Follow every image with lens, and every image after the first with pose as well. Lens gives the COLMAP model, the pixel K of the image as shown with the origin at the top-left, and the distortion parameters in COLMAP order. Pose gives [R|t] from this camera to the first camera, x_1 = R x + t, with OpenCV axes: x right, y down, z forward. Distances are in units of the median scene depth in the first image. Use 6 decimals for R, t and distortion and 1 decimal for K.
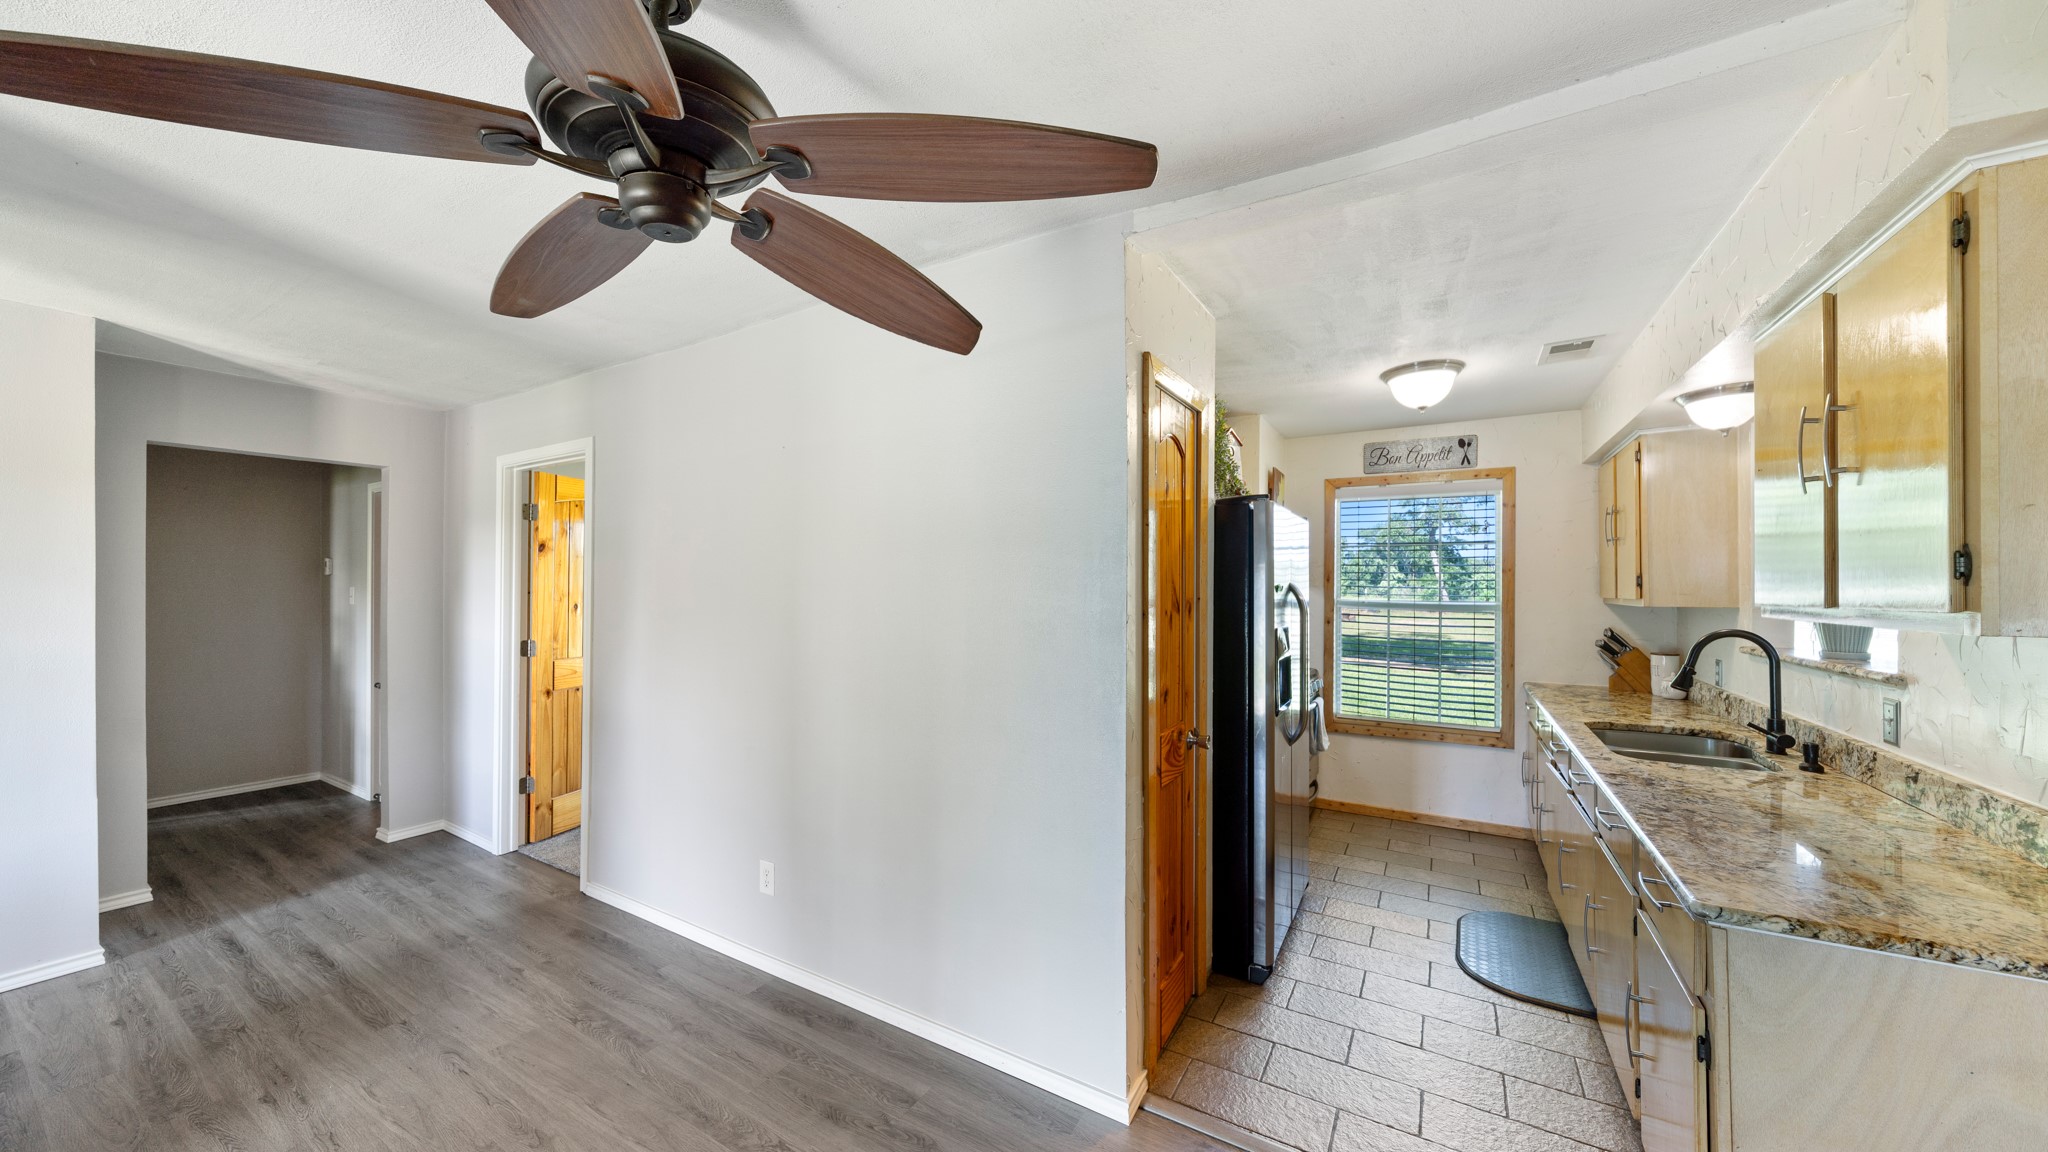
lens RADIAL K [[714.0, 0, 1017.2], [0, 714.0, 578.5], [0, 0, 1]] dist [-0.002933, -0.000091]
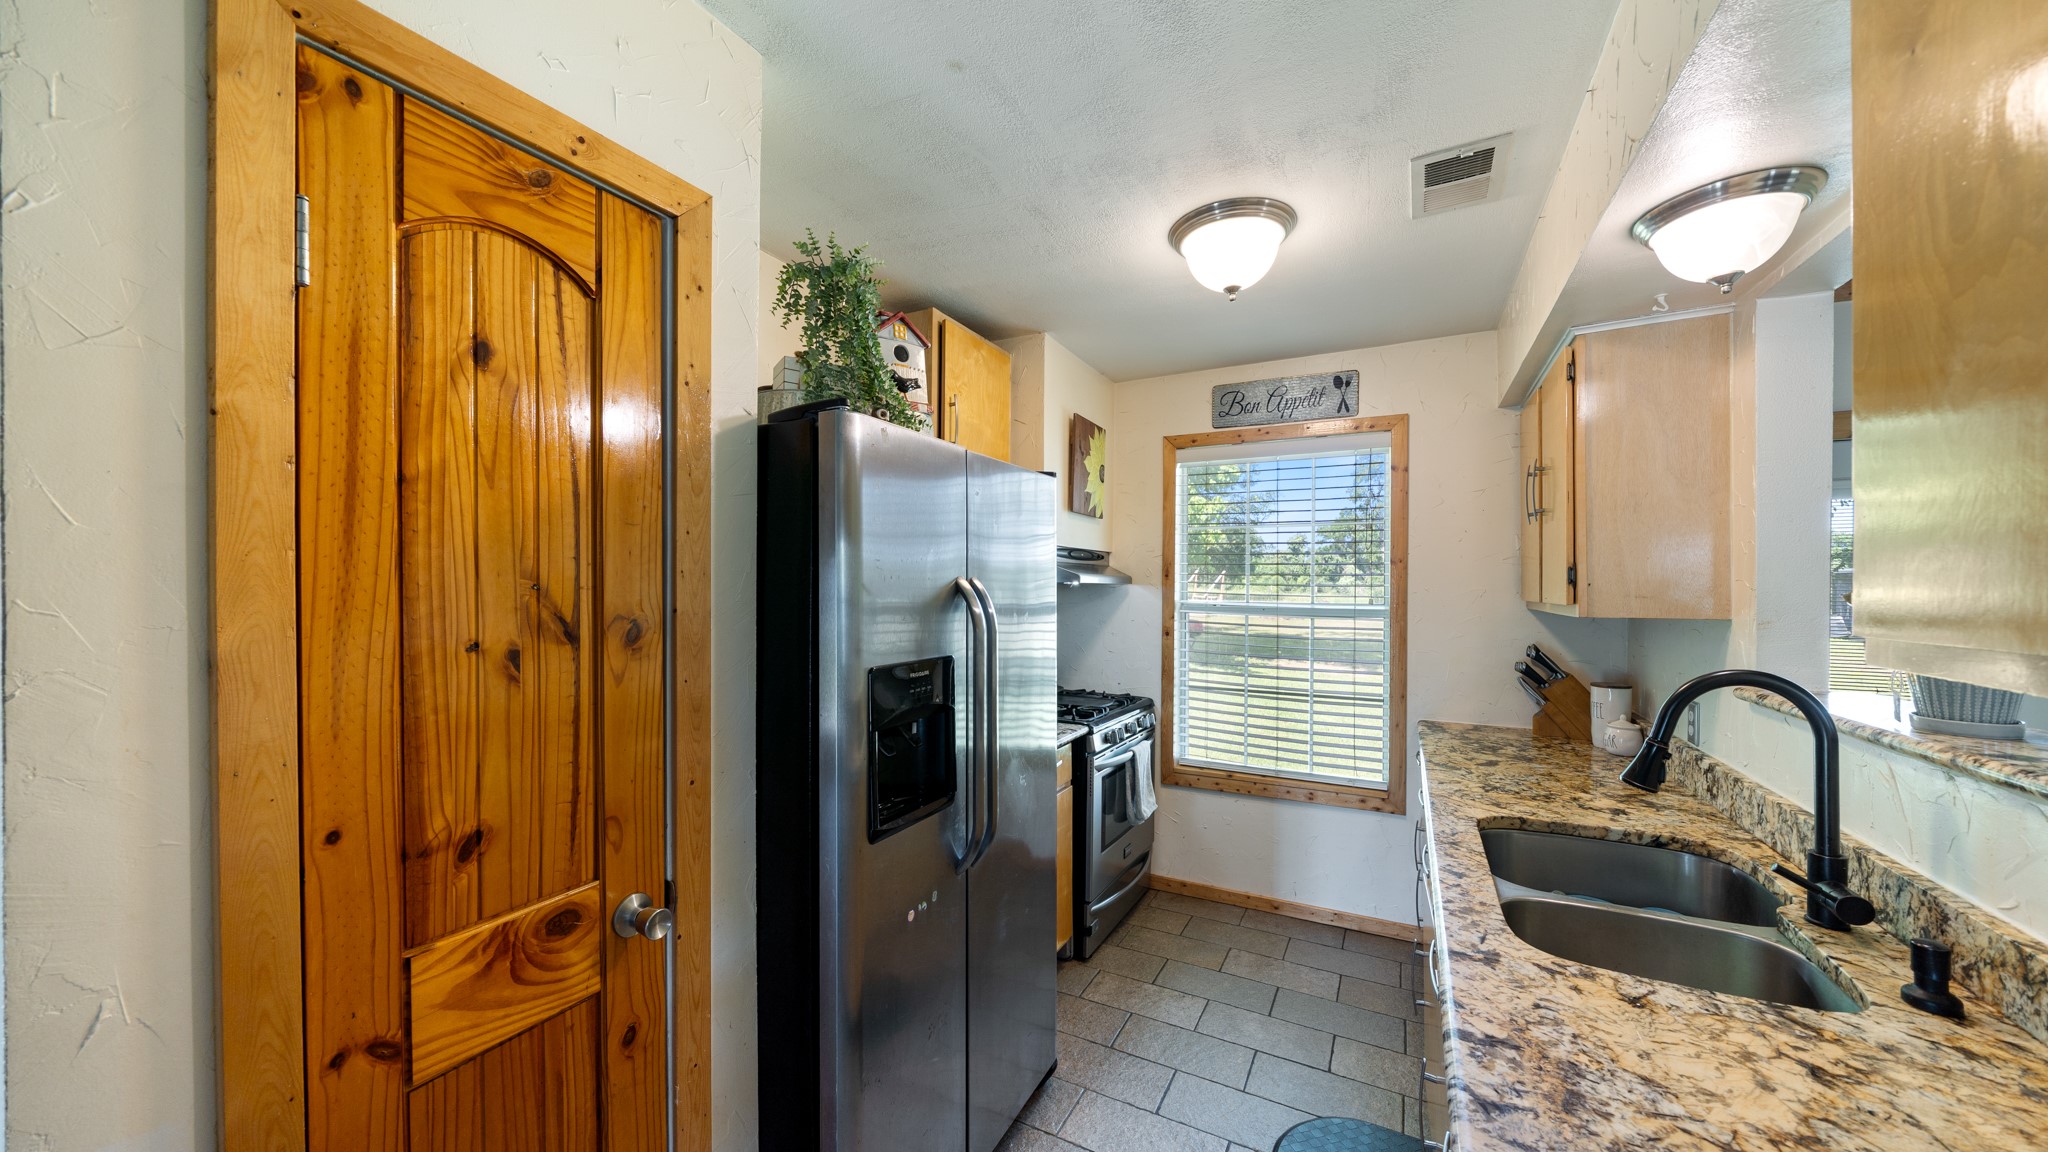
lens RADIAL K [[714.0, 0, 1029.6], [0, 714.0, 580.5], [0, 0, 1]] dist [-0.002933, -0.000091]
pose [[0.998501, -0.000752, 0.054729, 0.318621], [0.000409, 0.999980, 0.006275, 0.003595], [-0.054732, -0.006243, 0.998482, 0.352087]]
